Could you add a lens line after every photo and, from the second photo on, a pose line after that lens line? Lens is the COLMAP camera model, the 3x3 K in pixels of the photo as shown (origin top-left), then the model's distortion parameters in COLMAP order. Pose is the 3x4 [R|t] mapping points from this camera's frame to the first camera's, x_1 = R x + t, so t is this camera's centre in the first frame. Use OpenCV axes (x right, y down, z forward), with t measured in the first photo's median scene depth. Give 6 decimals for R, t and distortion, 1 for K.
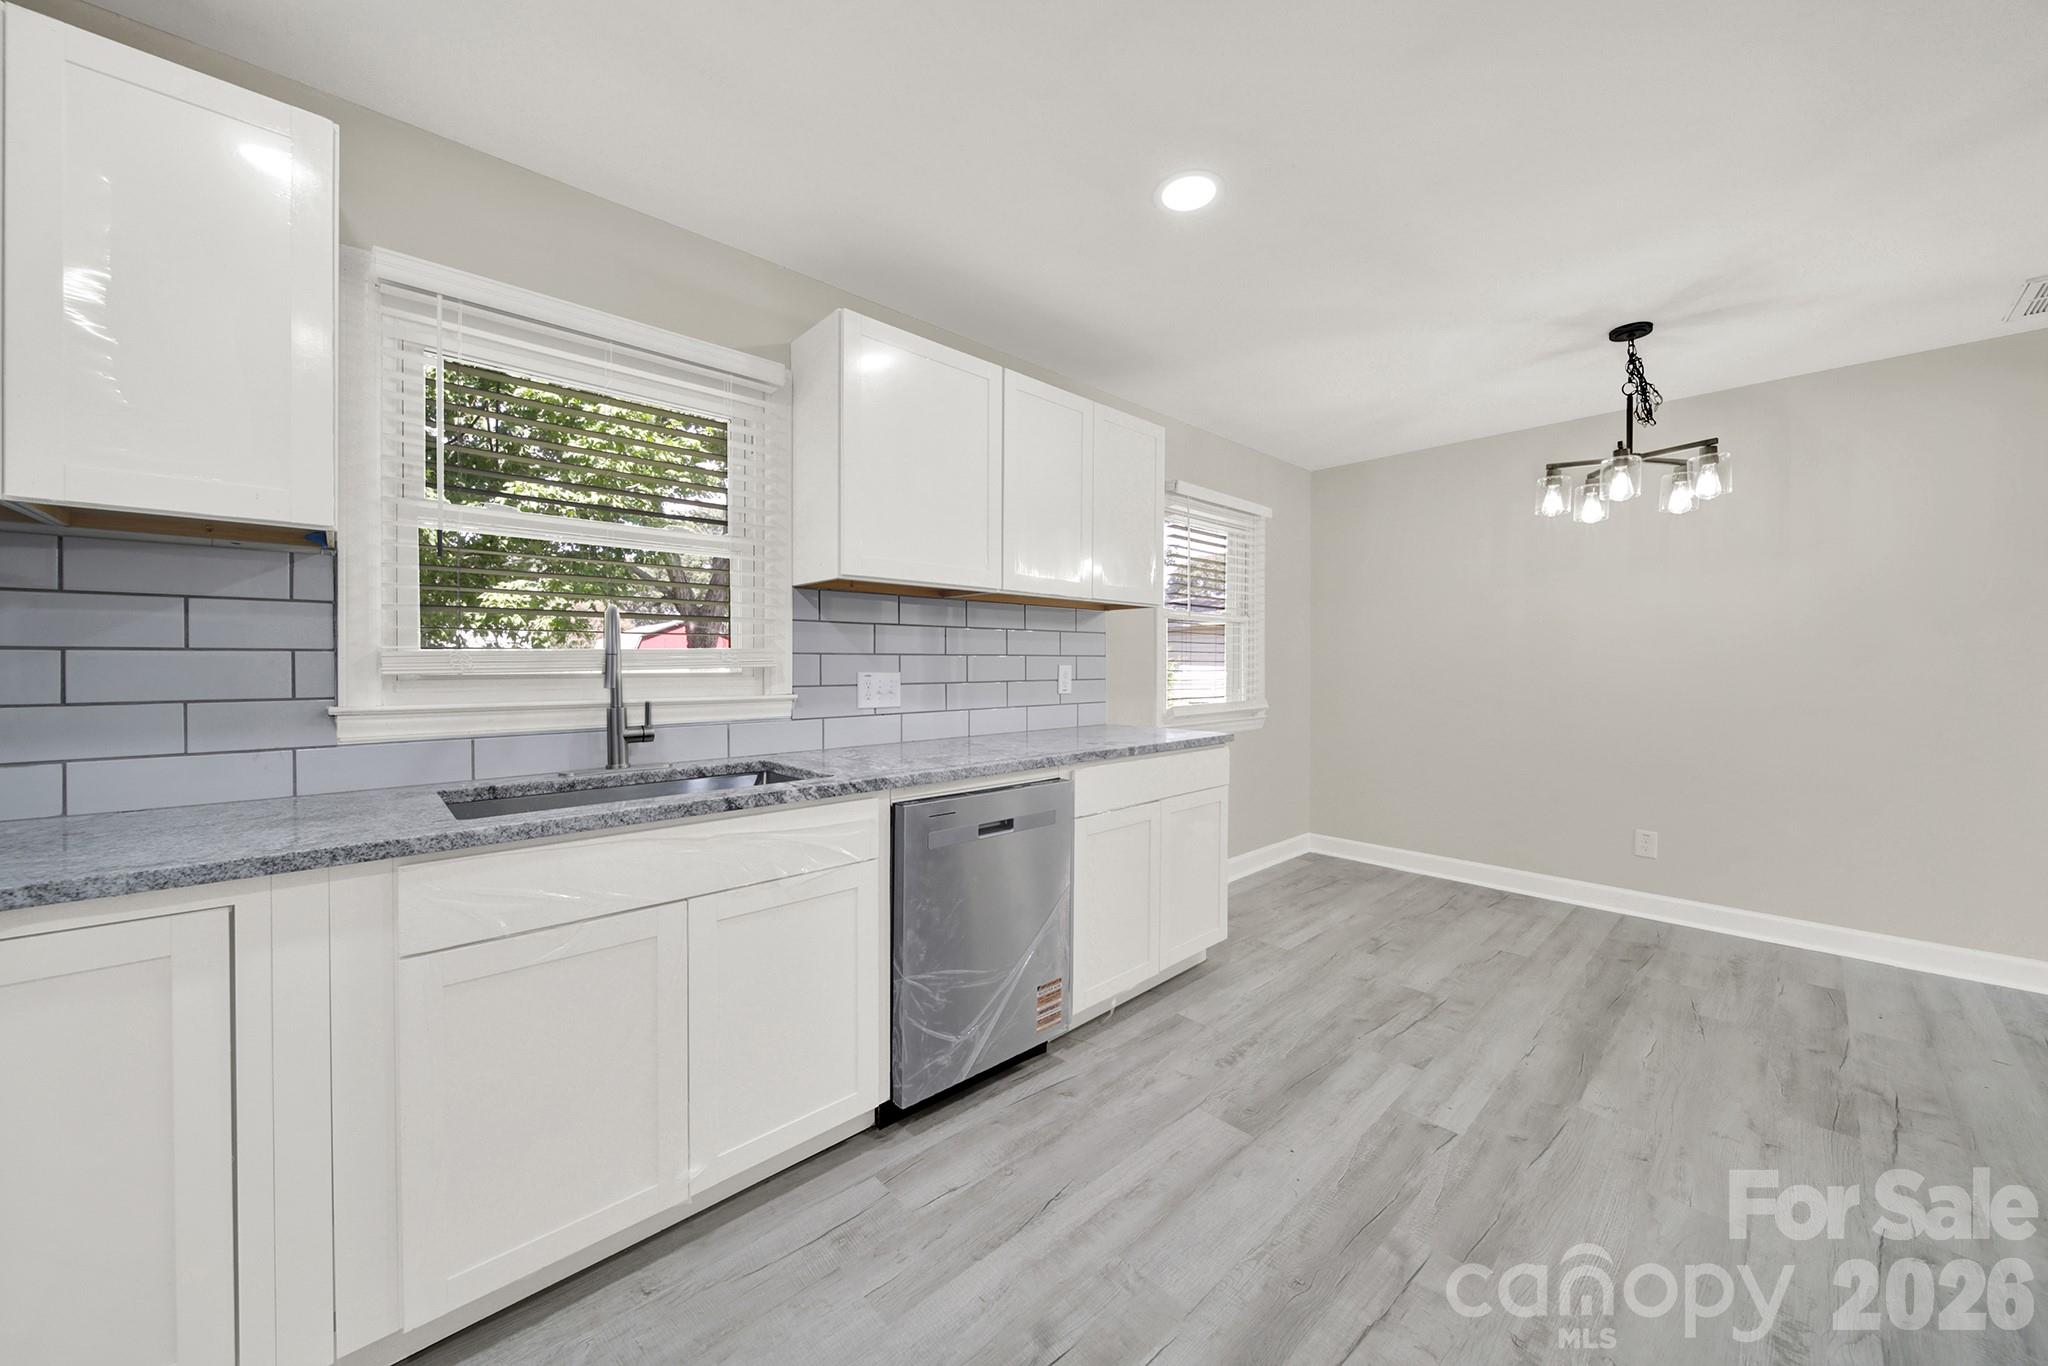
lens RADIAL K [[728.4, 0, 1028.9], [0, 728.4, 671.5], [0, 0, 1]] dist [-0.002101, -0.000229]
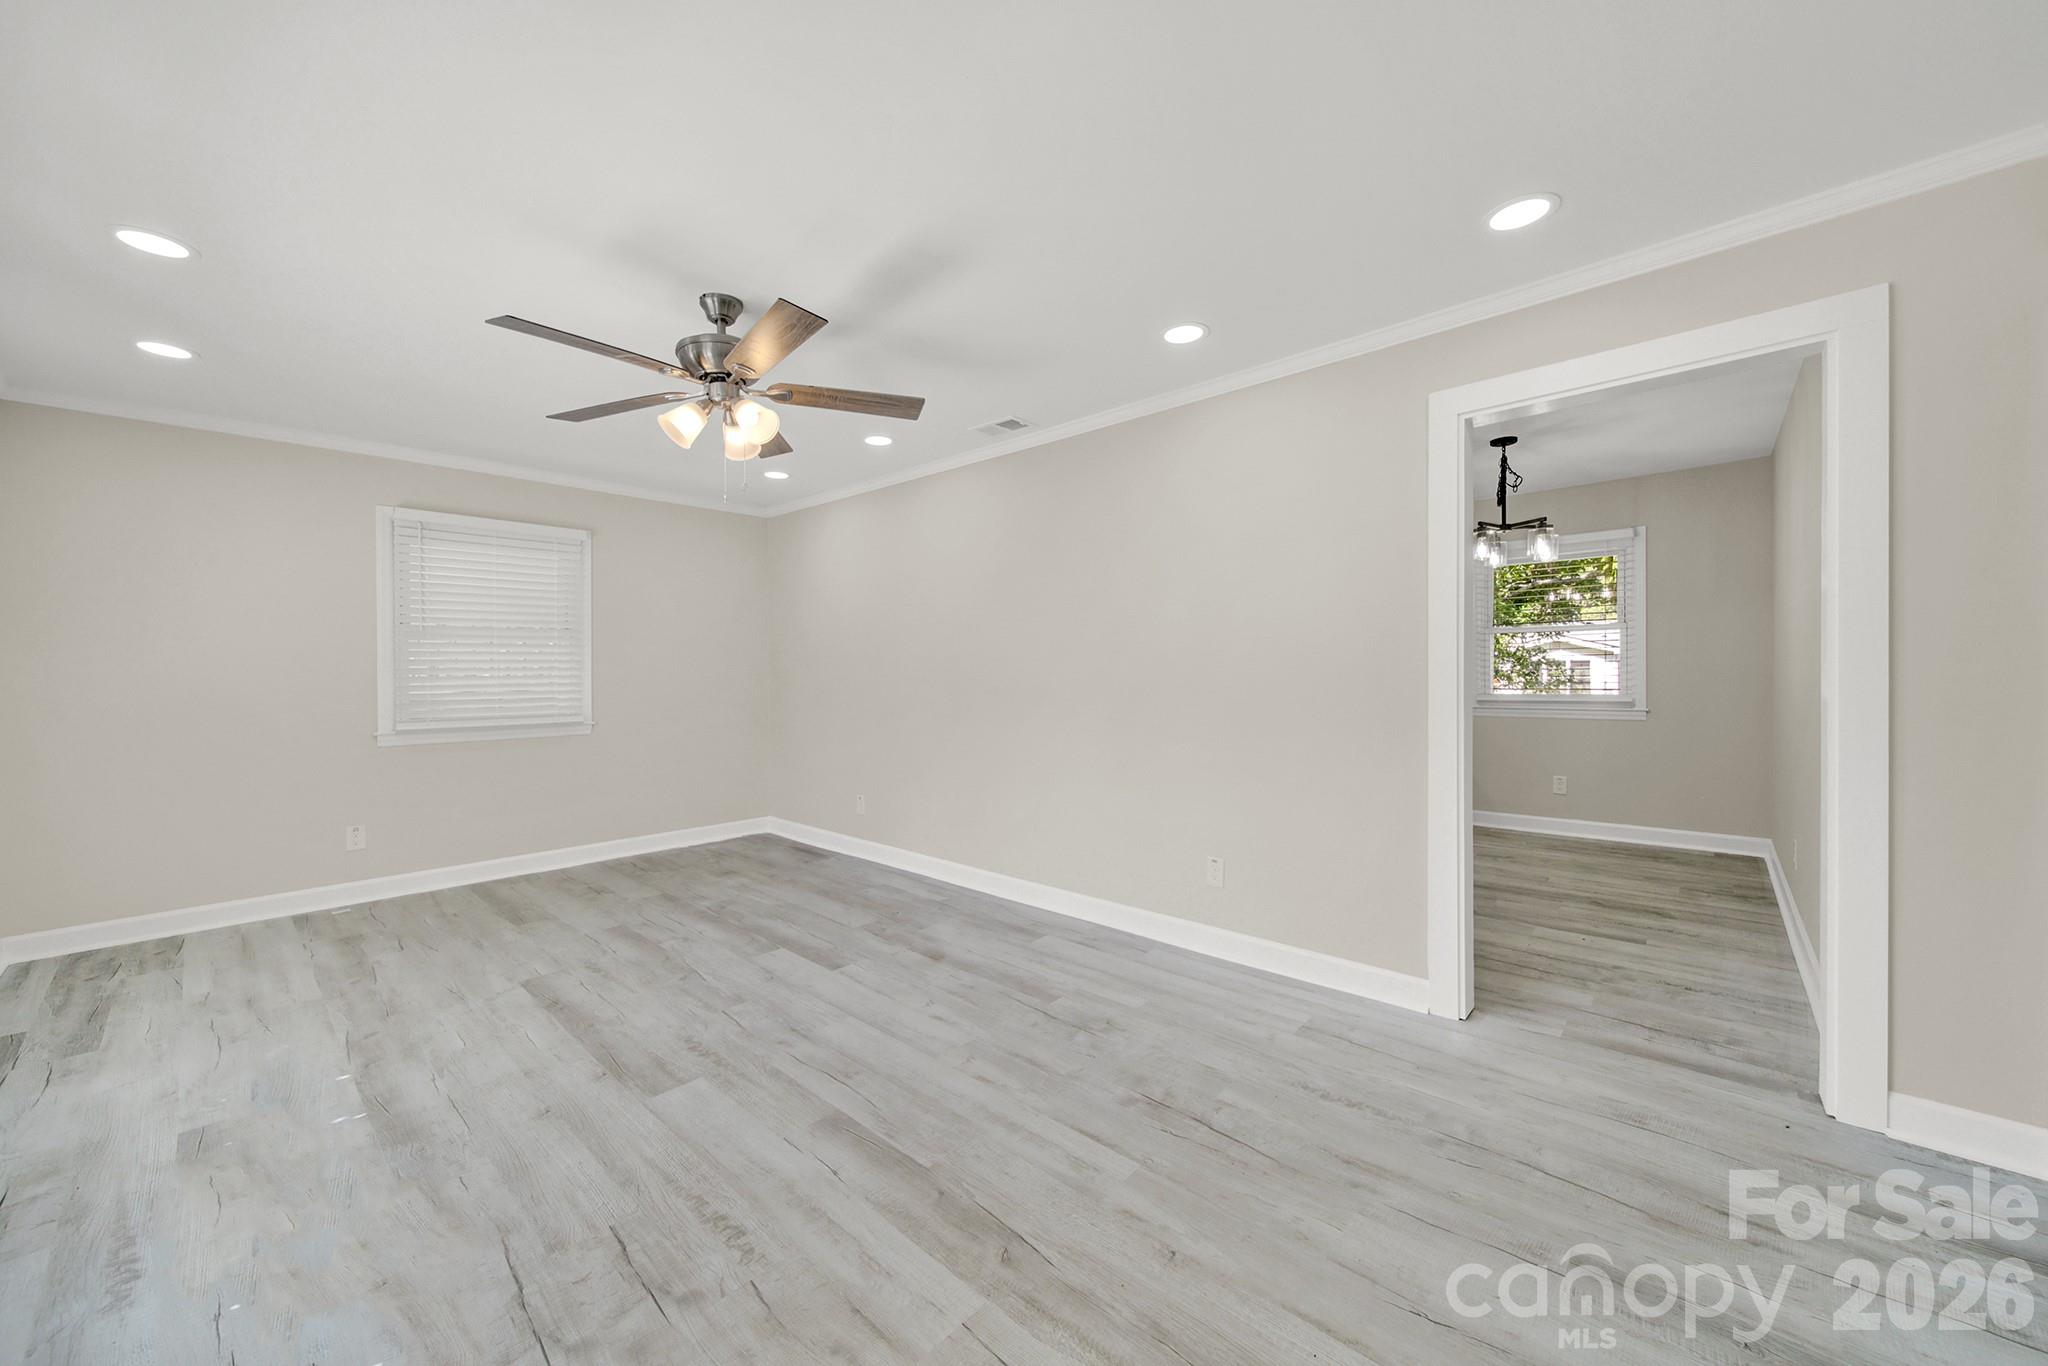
lens RADIAL K [[728.4, 0, 1028.9], [0, 728.4, 671.5], [0, 0, 1]] dist [-0.002101, -0.000229]
pose [[0.078189, 0.004383, -0.996929, 2.793145], [-0.003409, 0.999986, 0.004129, -0.008367], [0.996933, 0.003076, 0.078203, -0.114726]]
